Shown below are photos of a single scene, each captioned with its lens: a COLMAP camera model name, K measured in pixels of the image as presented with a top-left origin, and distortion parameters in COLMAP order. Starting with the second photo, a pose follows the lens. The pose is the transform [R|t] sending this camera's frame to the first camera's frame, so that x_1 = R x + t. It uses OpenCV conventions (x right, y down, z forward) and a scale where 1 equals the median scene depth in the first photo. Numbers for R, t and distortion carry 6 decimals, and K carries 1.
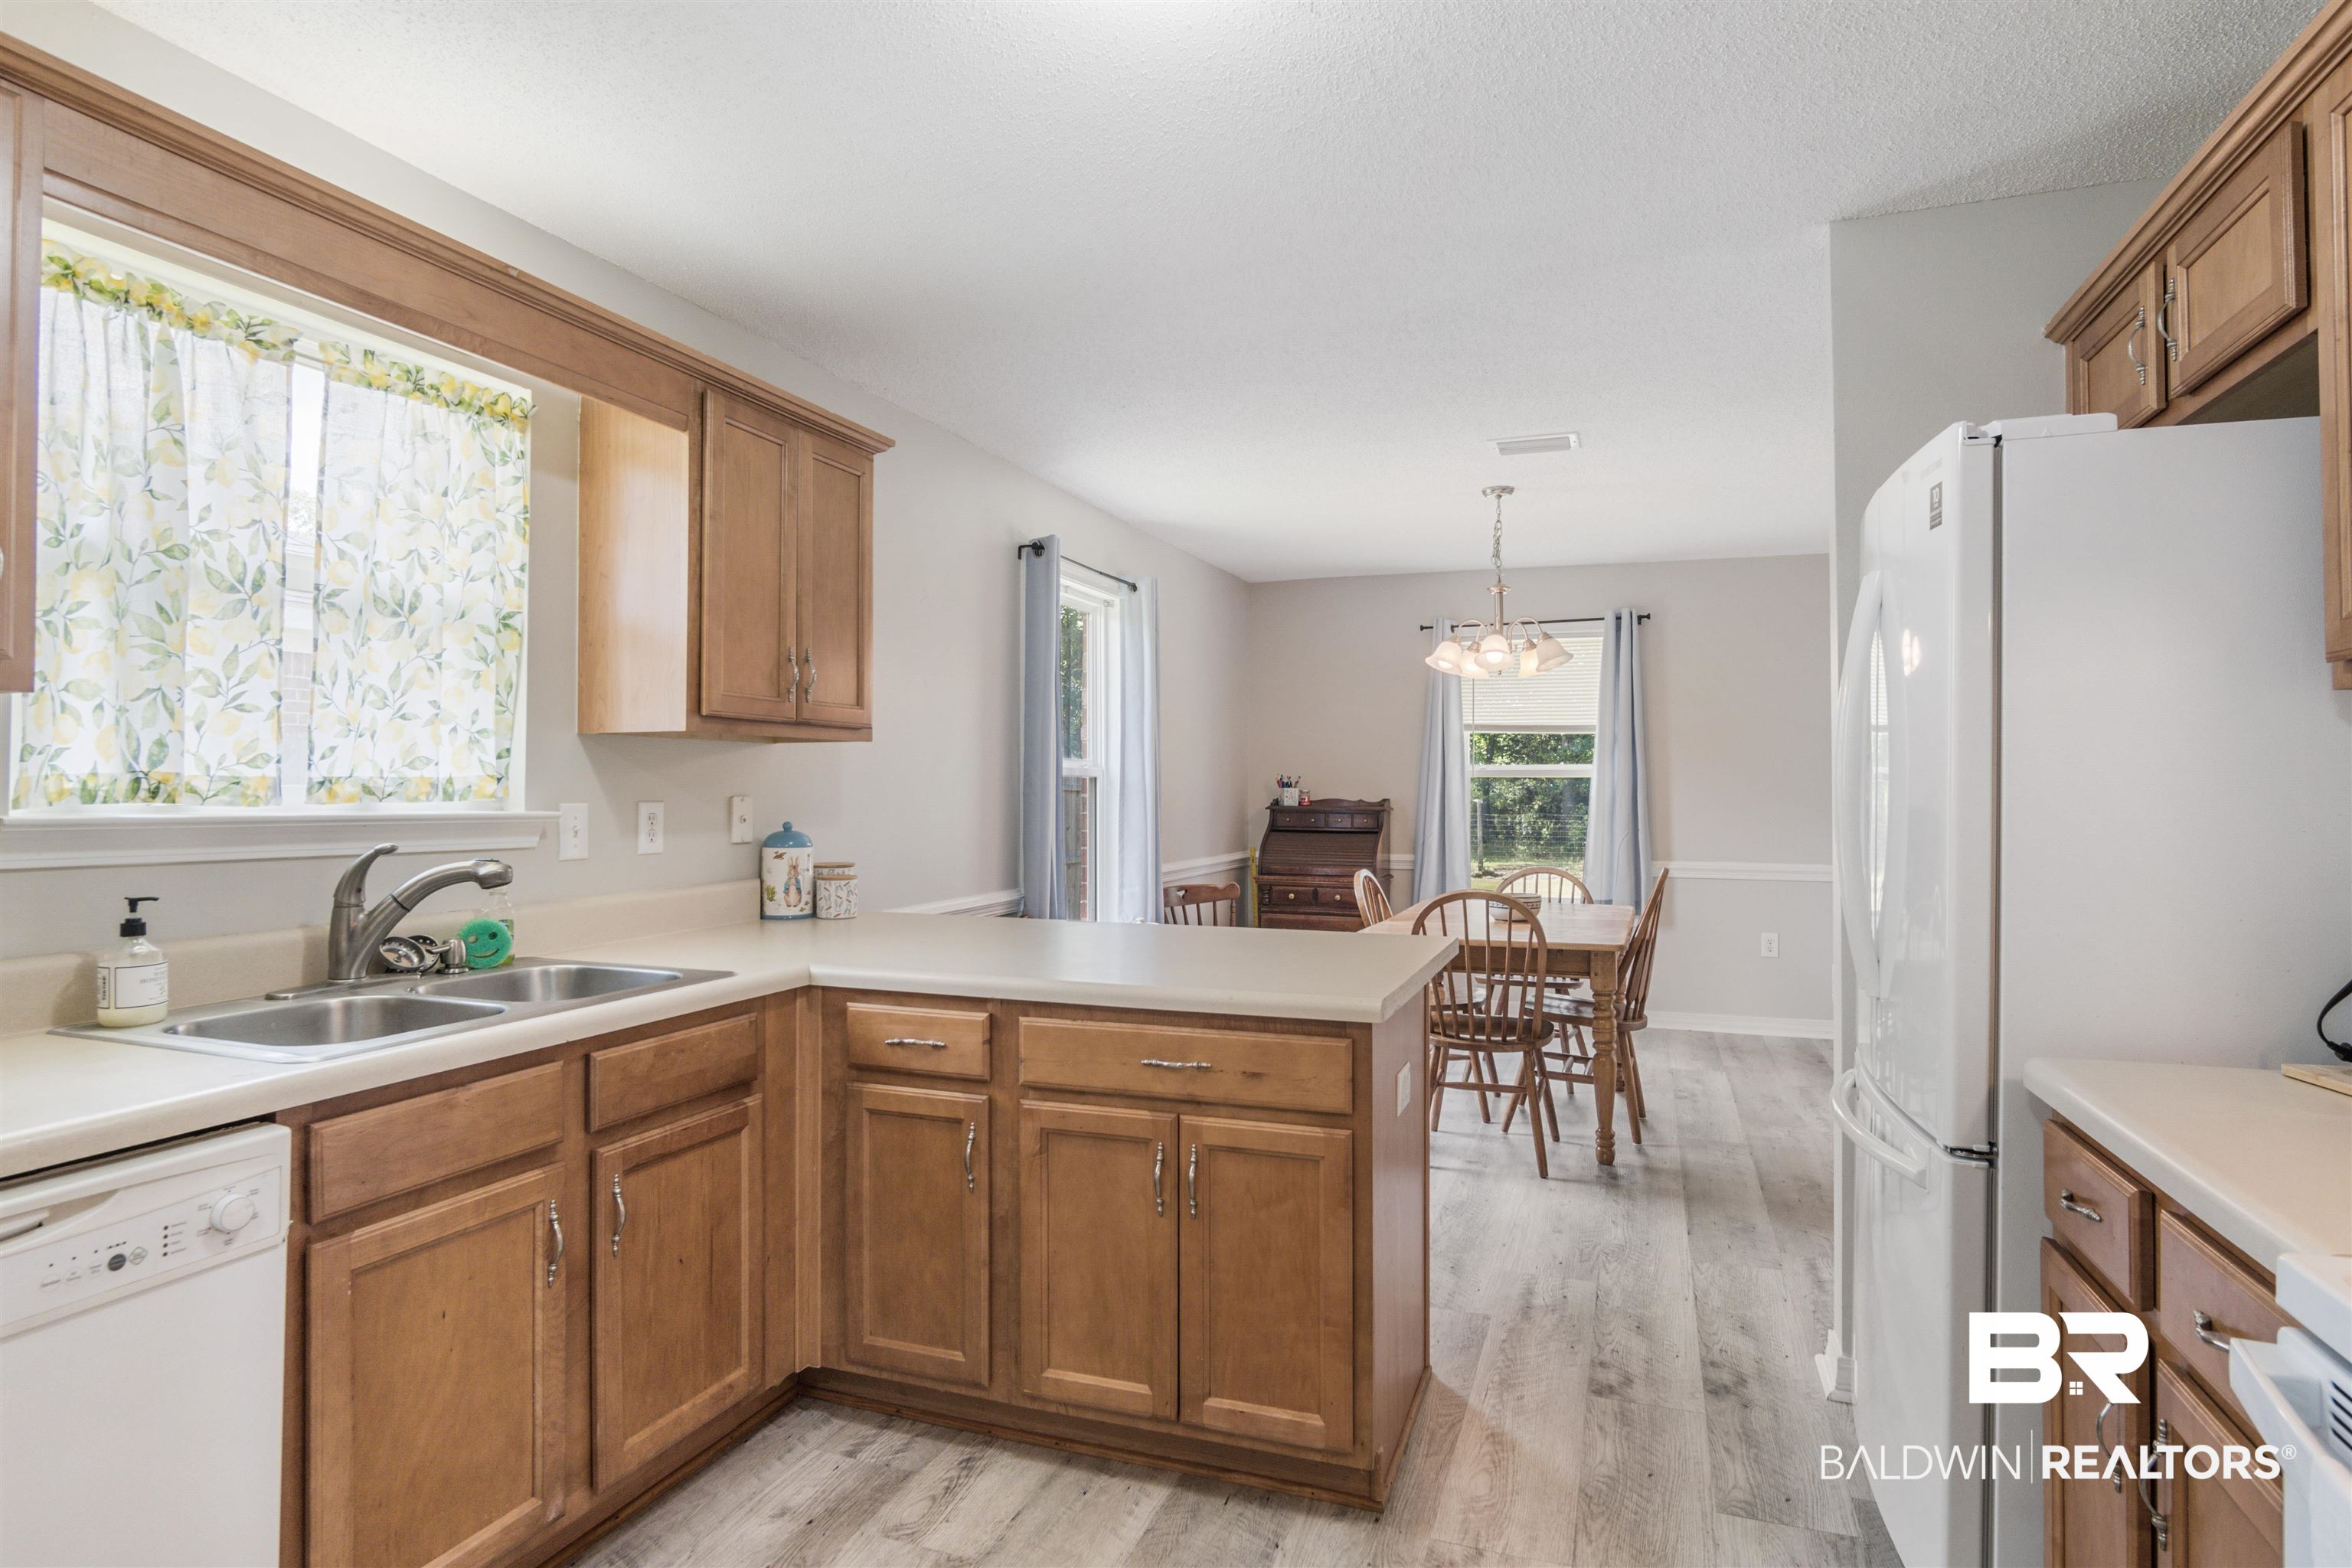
lens RADIAL K [[1258.9, 0, 1174.5], [0, 1258.9, 784.7], [0, 0, 1]] dist [-0.011069, 0.002258]
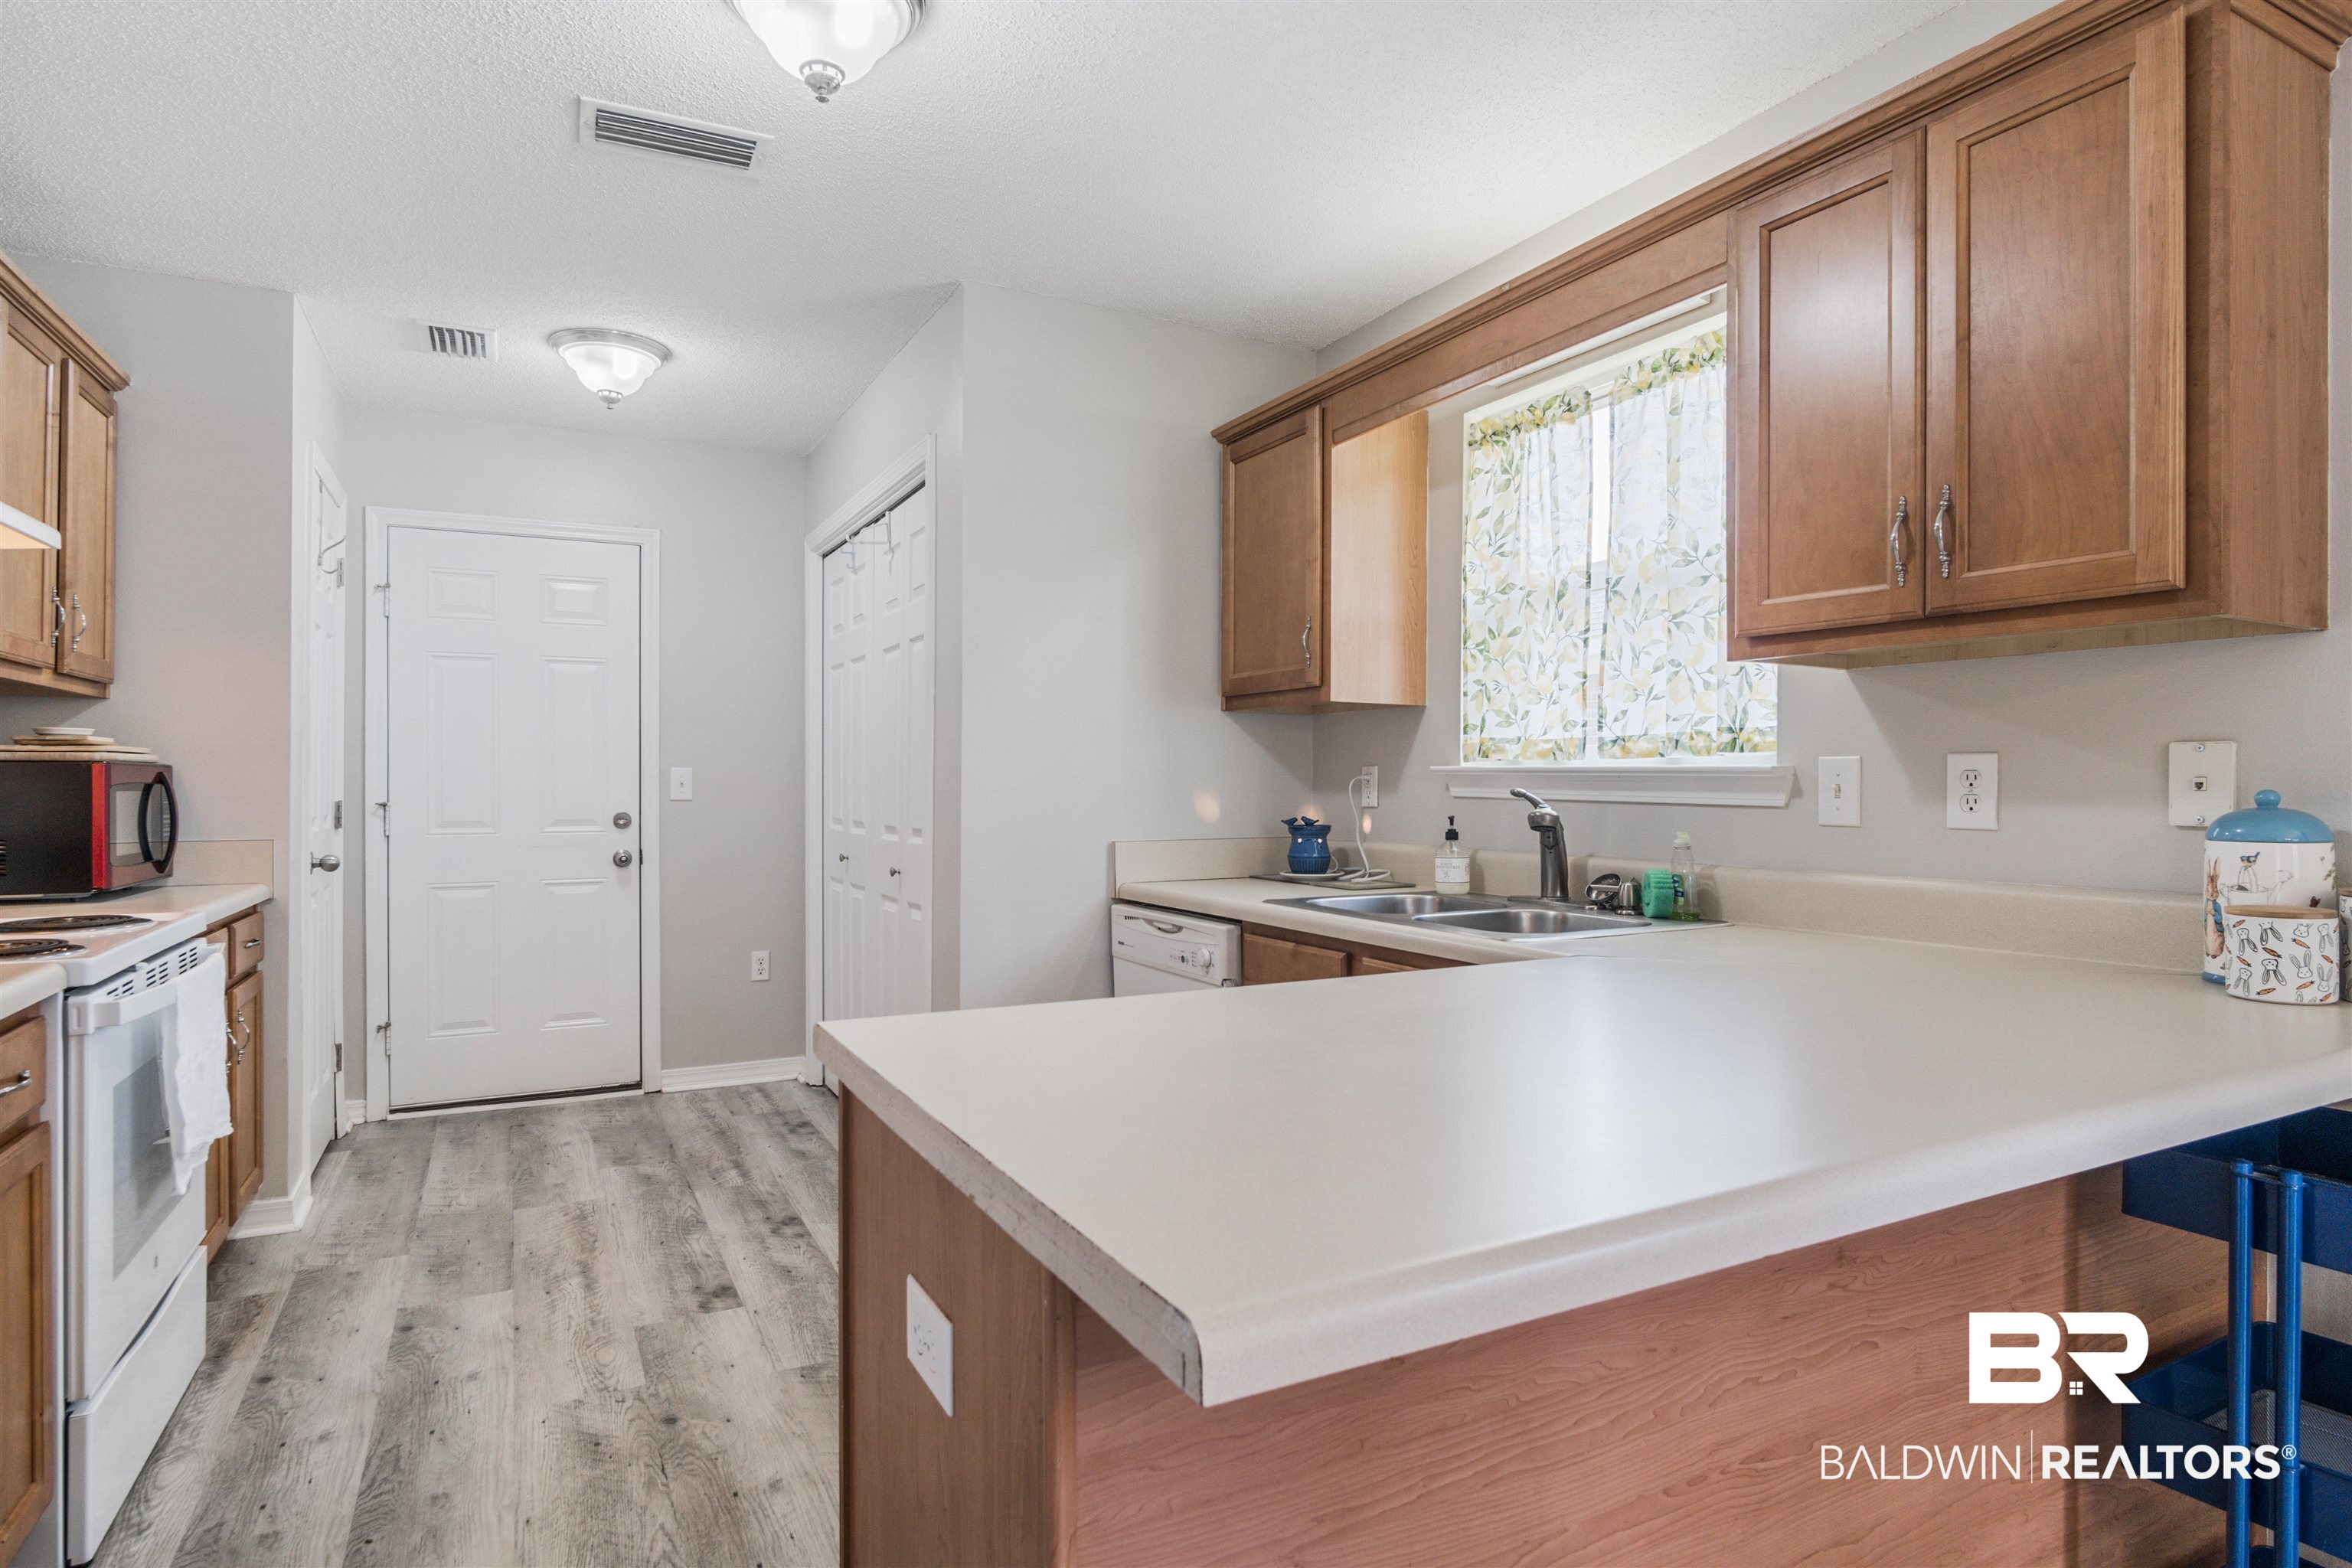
lens RADIAL K [[1258.9, 0, 1169.1], [0, 1258.9, 774.1], [0, 0, 1]] dist [-0.011069, 0.002258]
pose [[-0.673672, -0.003672, -0.739022, 0.505150], [0.001766, 0.999977, -0.006579, 0.037558], [0.739029, -0.005738, -0.673650, 1.495654]]
